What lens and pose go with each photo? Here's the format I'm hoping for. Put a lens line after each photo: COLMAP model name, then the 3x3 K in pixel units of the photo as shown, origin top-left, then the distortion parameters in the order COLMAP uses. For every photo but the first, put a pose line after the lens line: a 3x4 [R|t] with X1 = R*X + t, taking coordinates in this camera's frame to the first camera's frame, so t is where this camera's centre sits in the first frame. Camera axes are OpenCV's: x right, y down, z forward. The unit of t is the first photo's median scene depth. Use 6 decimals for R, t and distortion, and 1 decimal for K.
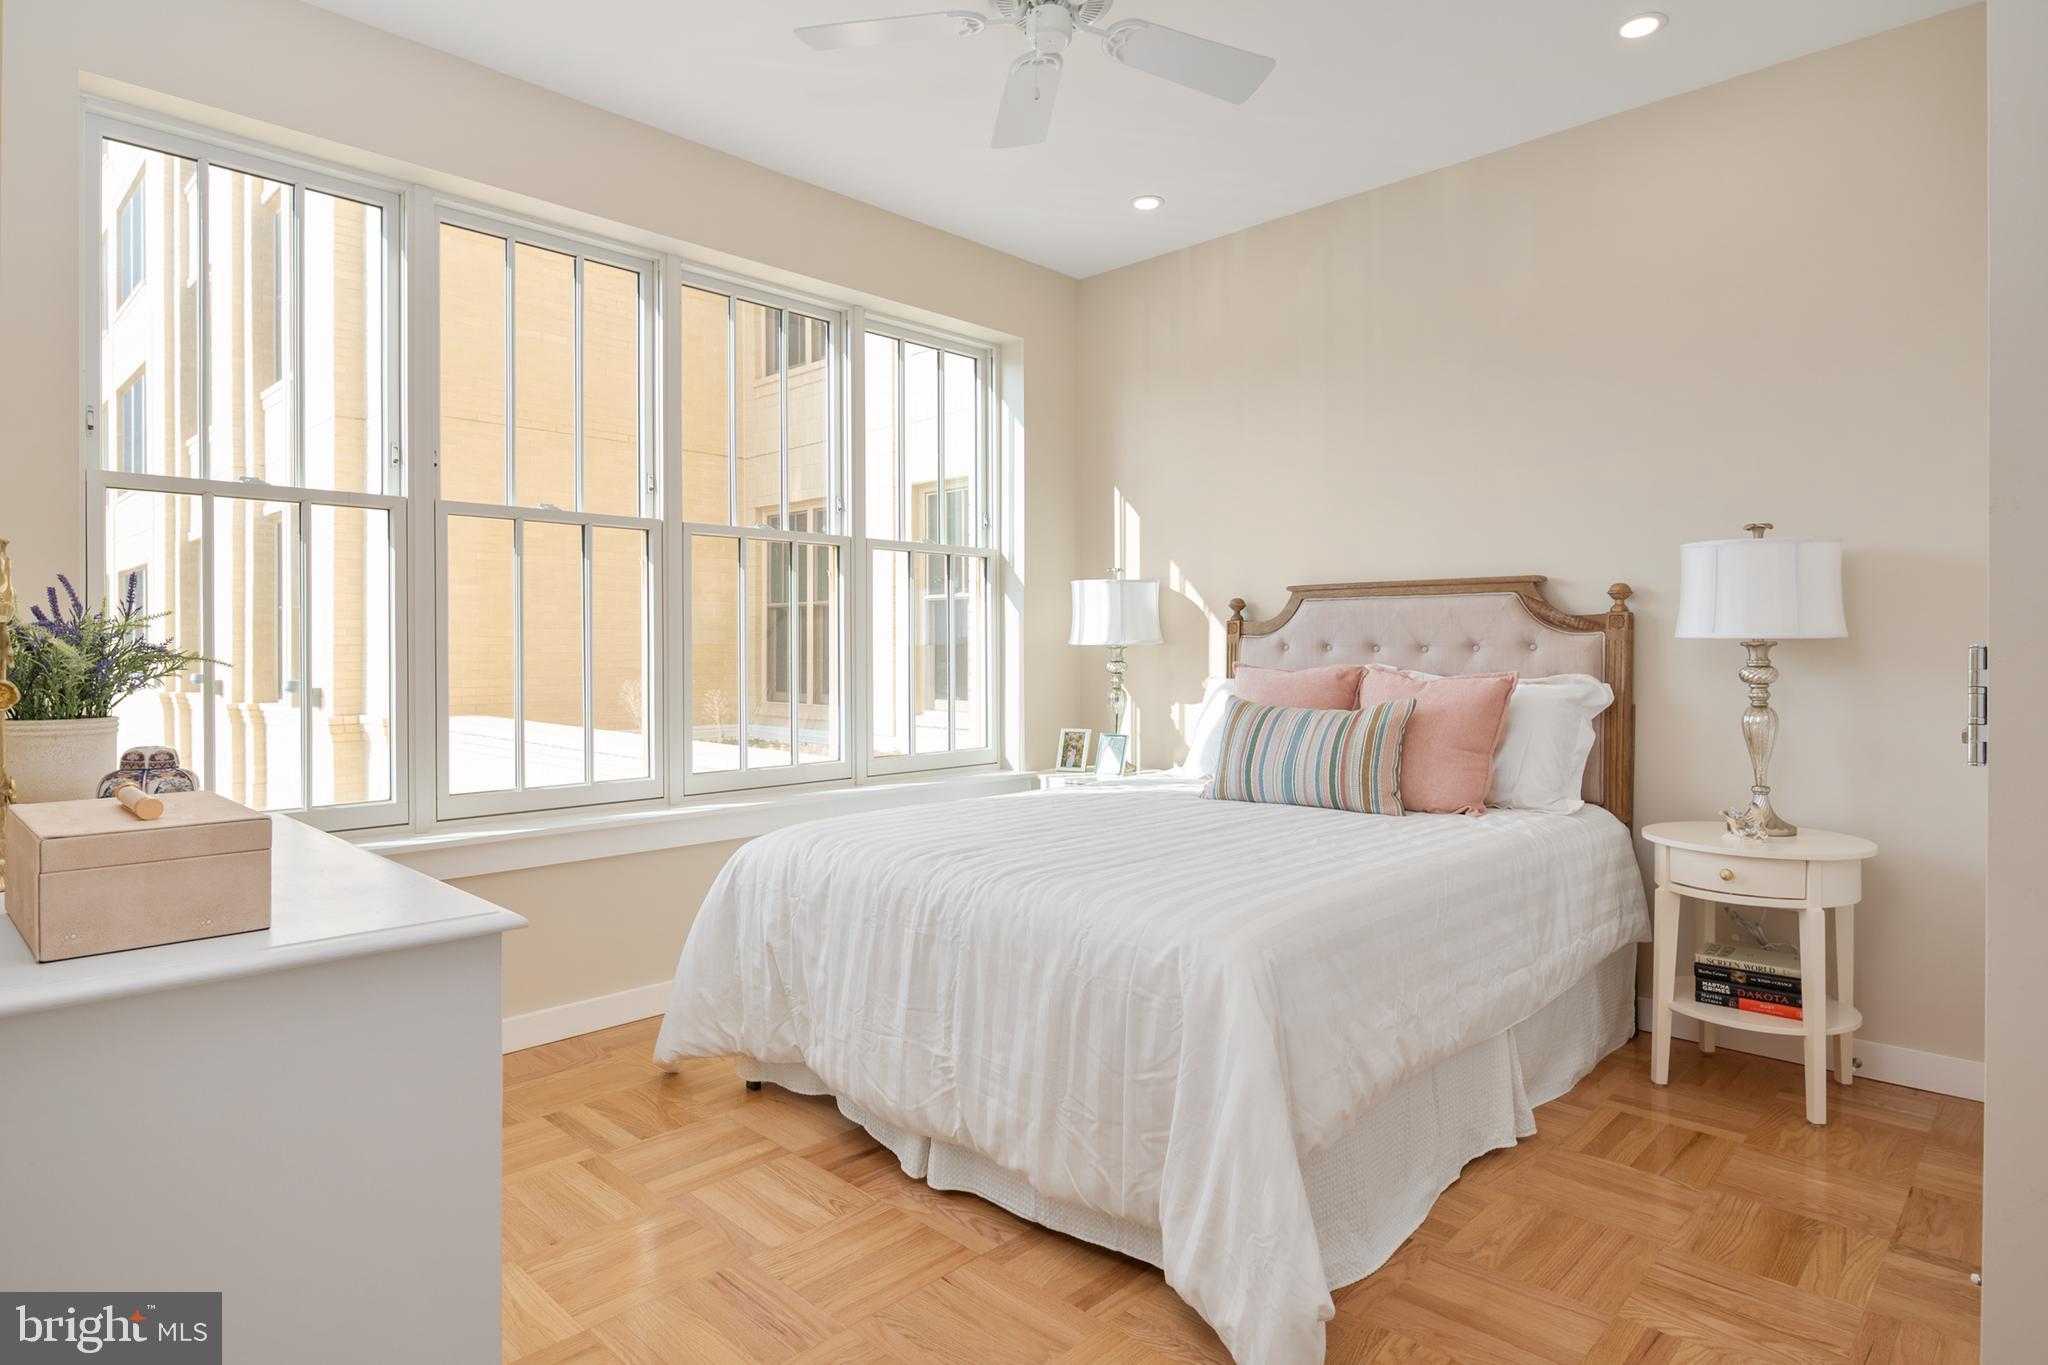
lens RADIAL K [[1132.6, 0, 1024.5], [0, 1132.6, 678.2], [0, 0, 1]] dist [0.043196, 0.000111]
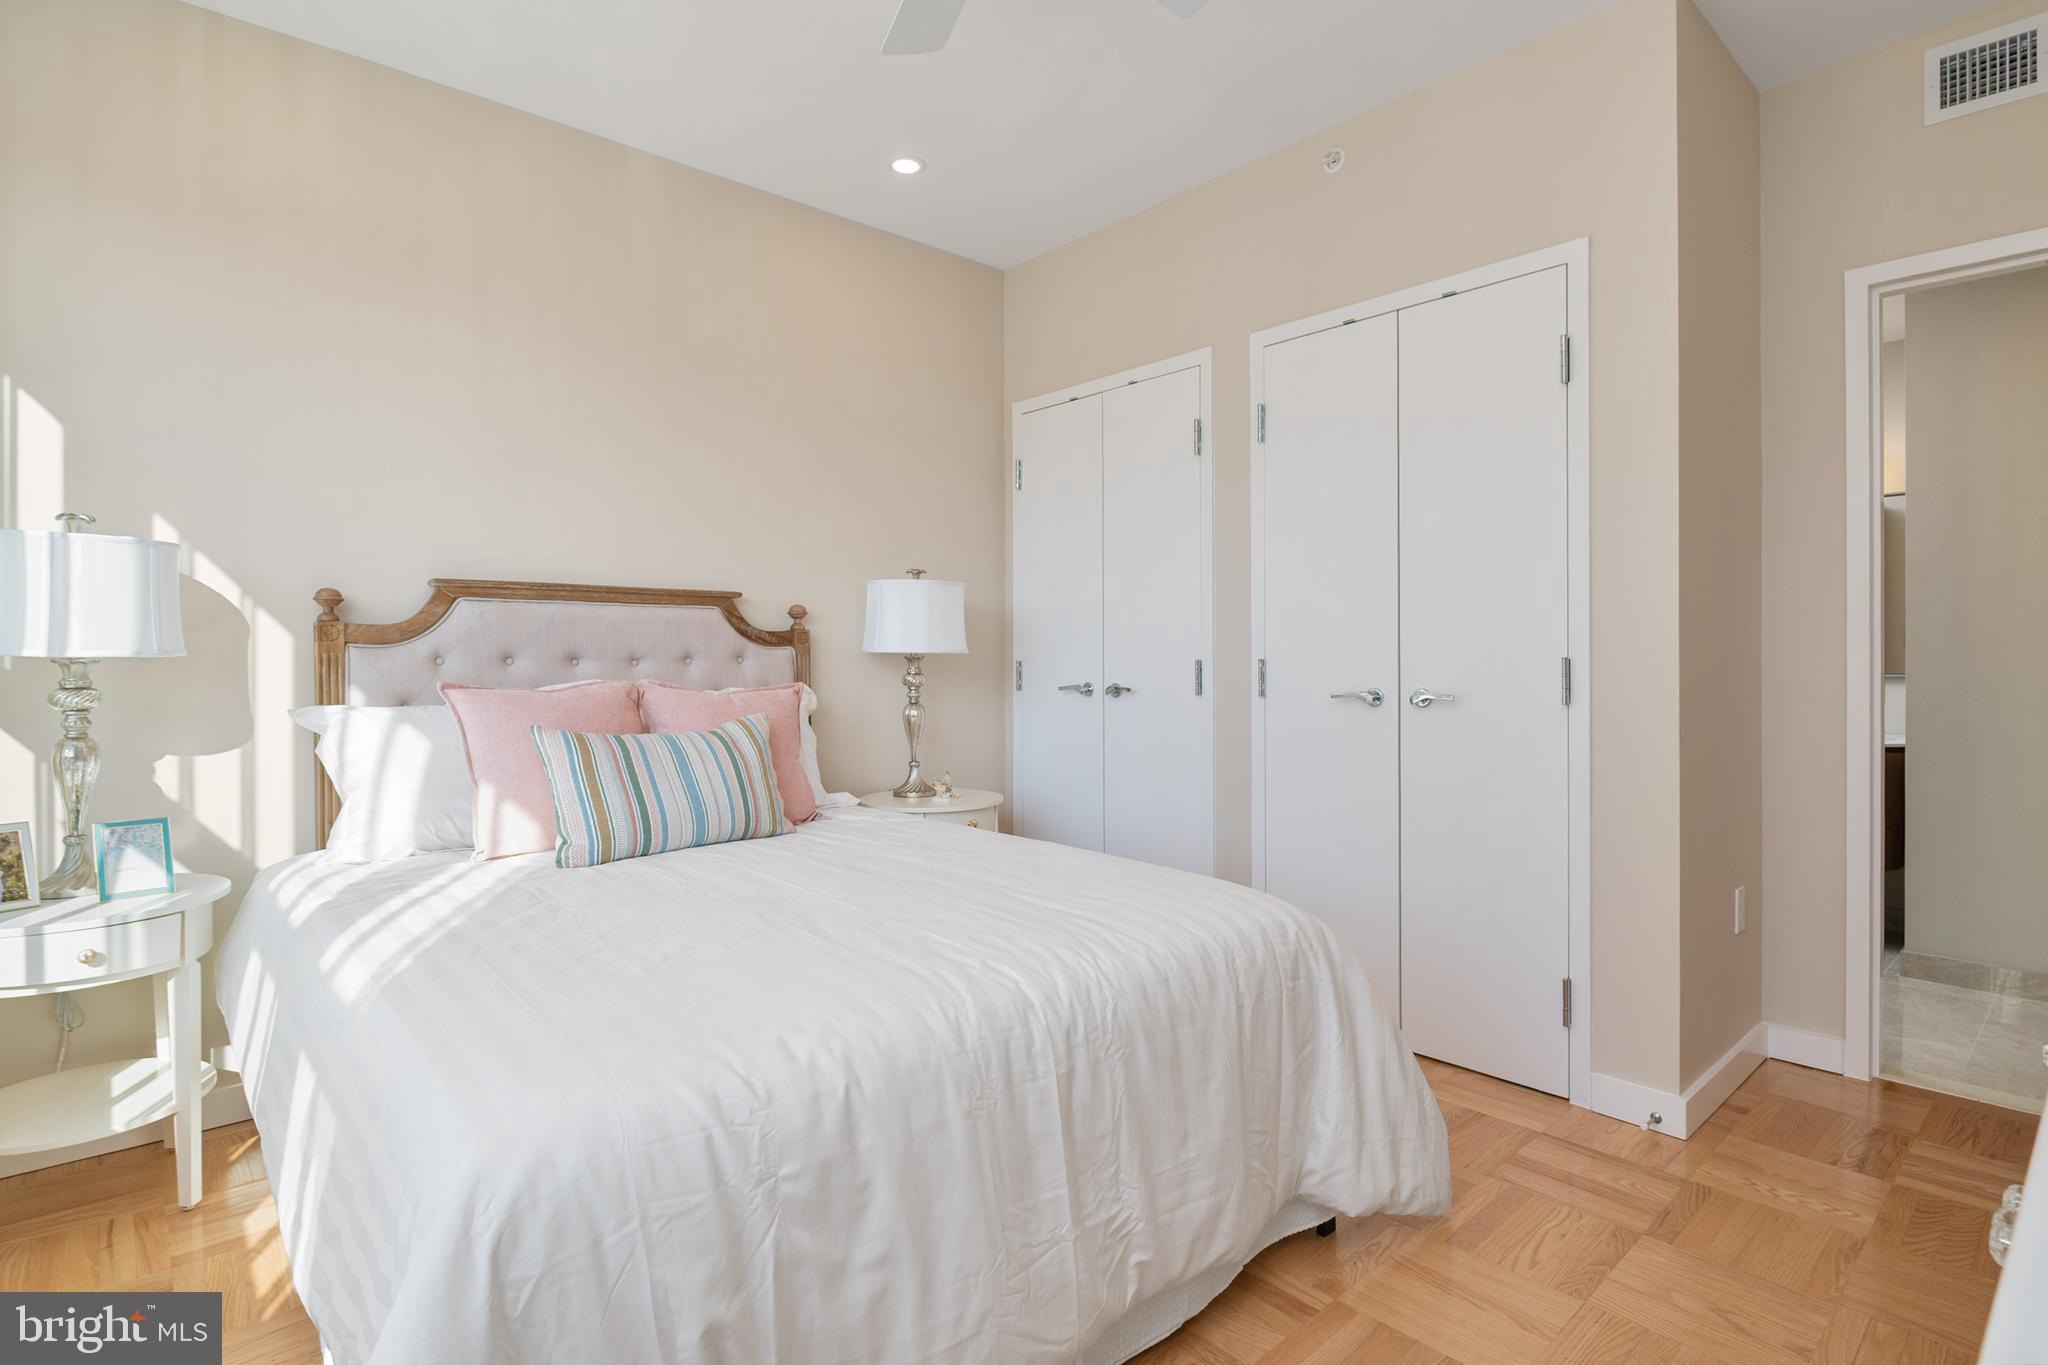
lens RADIAL K [[1029.2, 0, 1024.0], [0, 1029.2, 682.5], [0, 0, 1]] dist [0.001145, -0.000126]
pose [[0.069347, -0.020008, 0.997392, -0.484633], [0.032977, 0.999298, 0.017753, -0.014612], [-0.997047, 0.031660, 0.069958, 0.673689]]
